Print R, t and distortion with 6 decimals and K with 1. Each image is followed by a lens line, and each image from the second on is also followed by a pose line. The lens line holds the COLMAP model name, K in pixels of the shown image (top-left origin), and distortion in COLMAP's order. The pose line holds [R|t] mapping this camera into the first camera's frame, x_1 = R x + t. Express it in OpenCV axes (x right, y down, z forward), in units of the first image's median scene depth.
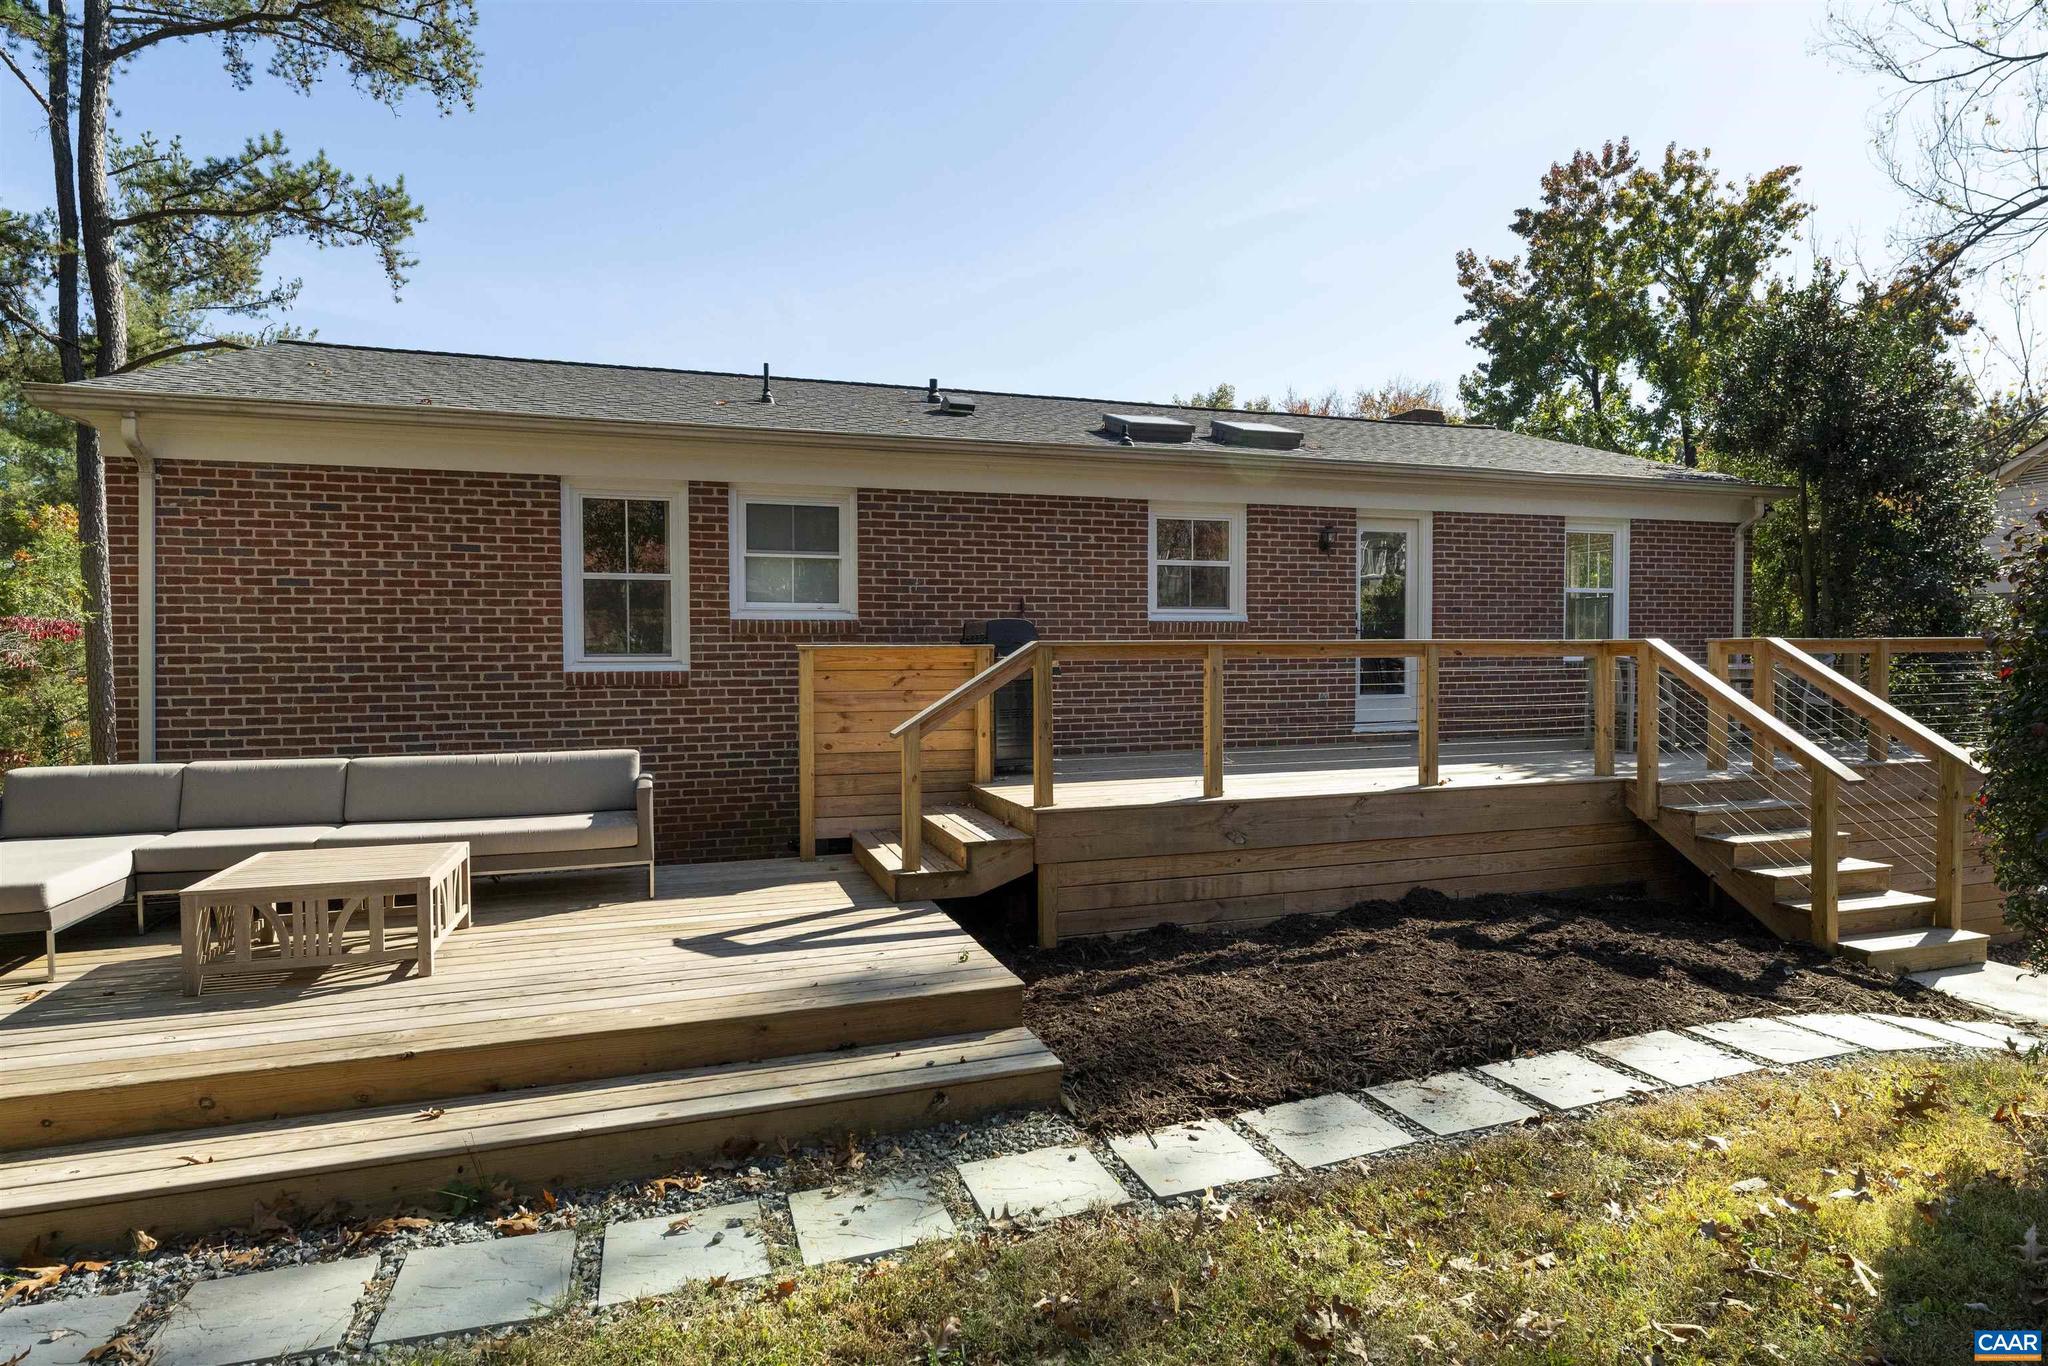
lens RADIAL K [[1118.5, 0, 1024.0], [0, 1118.5, 683.0], [0, 0, 1]] dist [-0.002478, 0.000942]
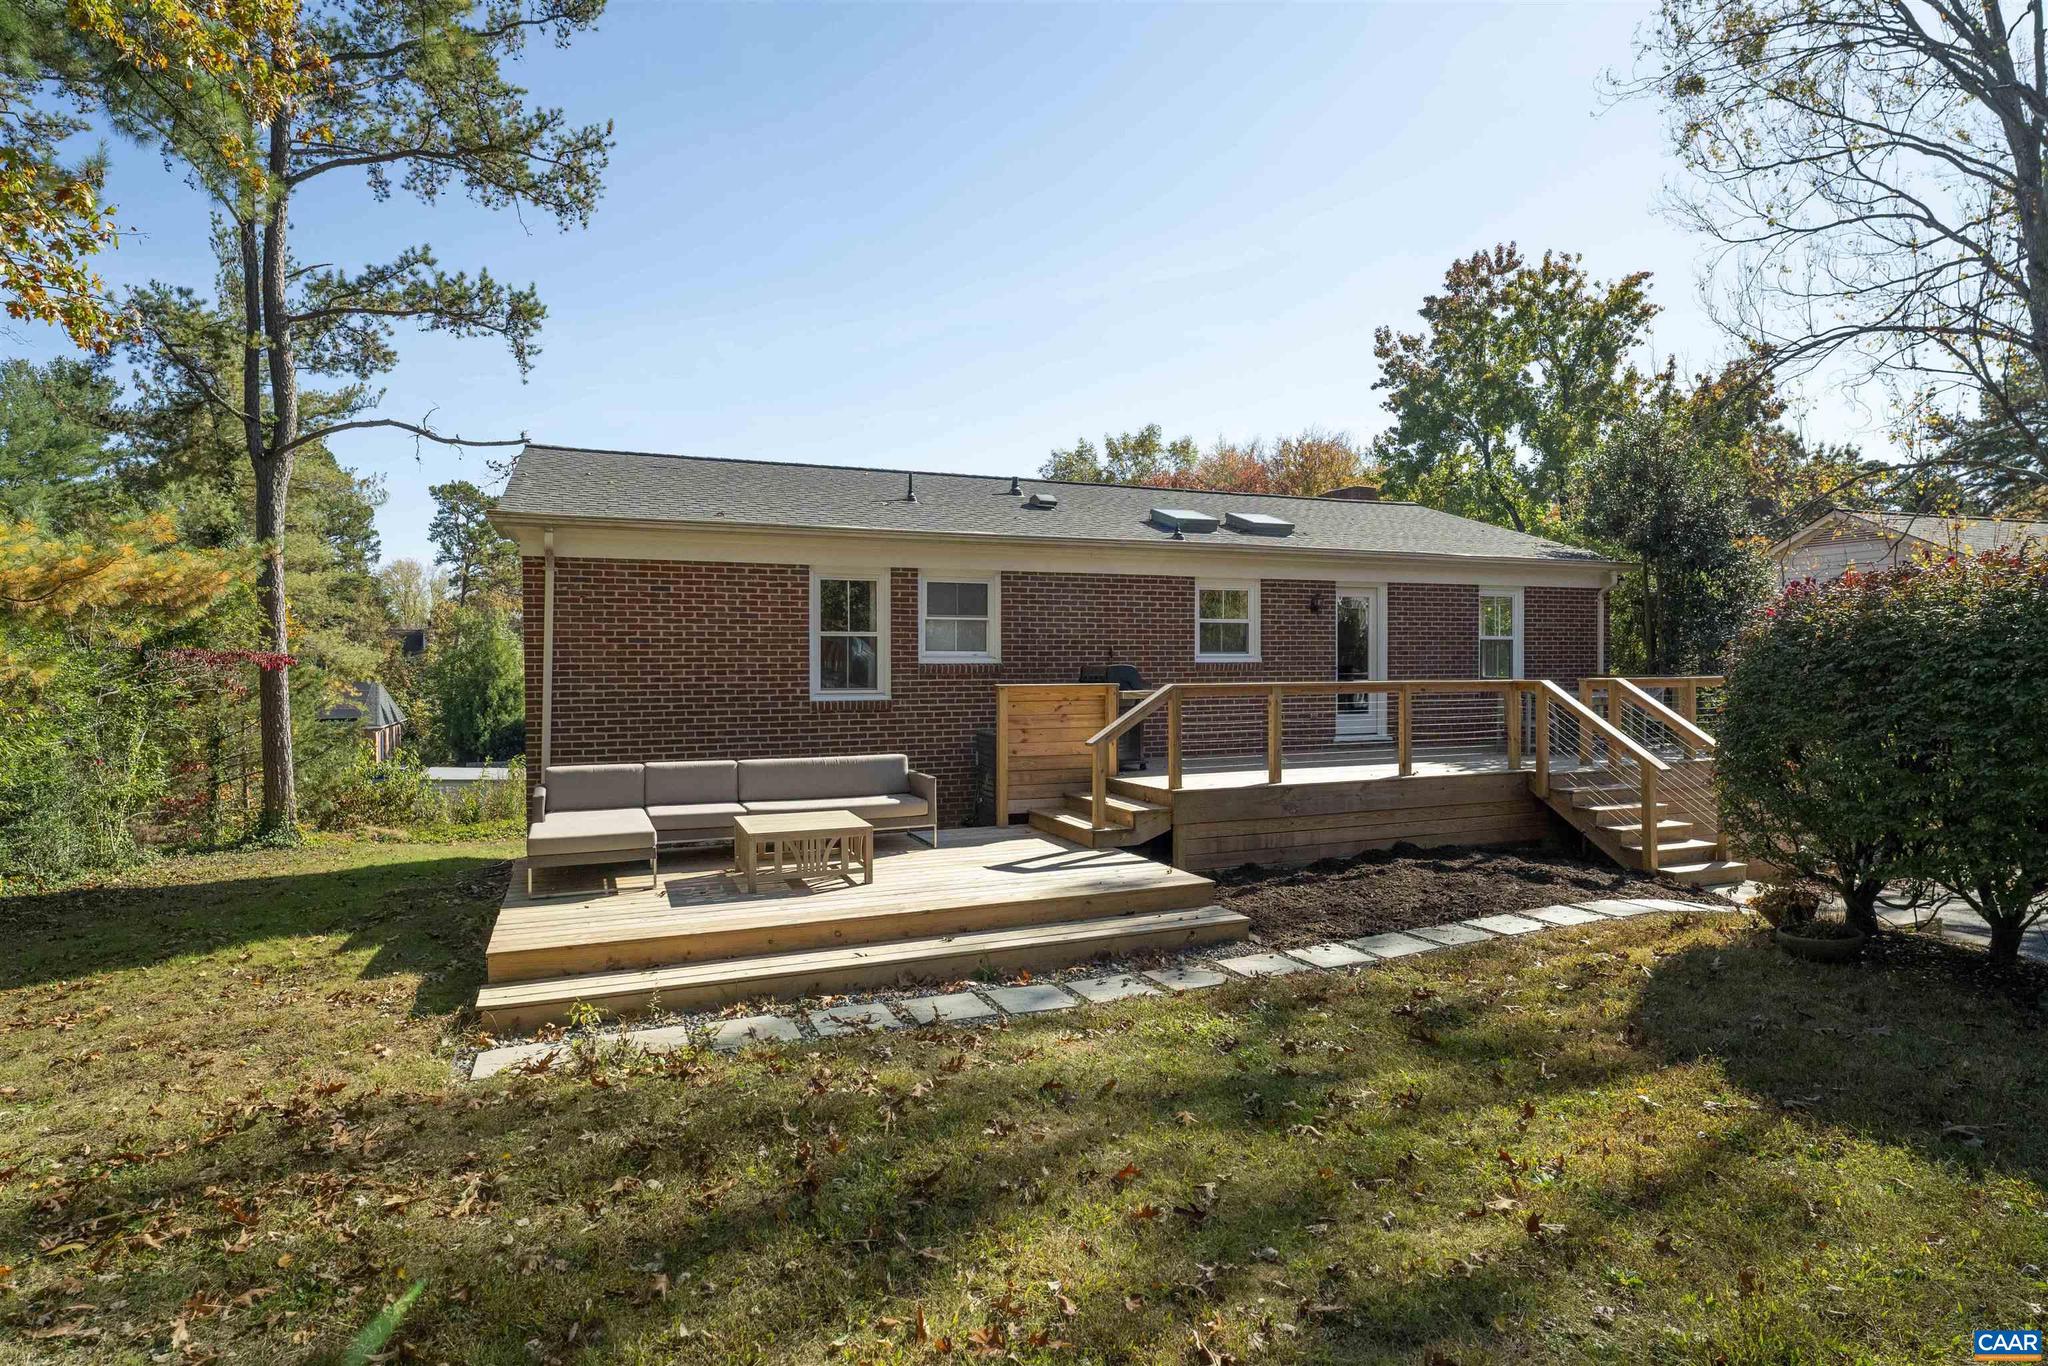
lens RADIAL K [[1038.5, 0, 1024.0], [0, 1038.5, 683.0], [0, 0, 1]] dist [0.000367, -0.000352]
pose [[0.998356, 0.000194, 0.057323, -0.193212], [0.000498, 0.999927, -0.012054, -0.015372], [-0.057321, 0.012063, 0.998283, -0.316847]]
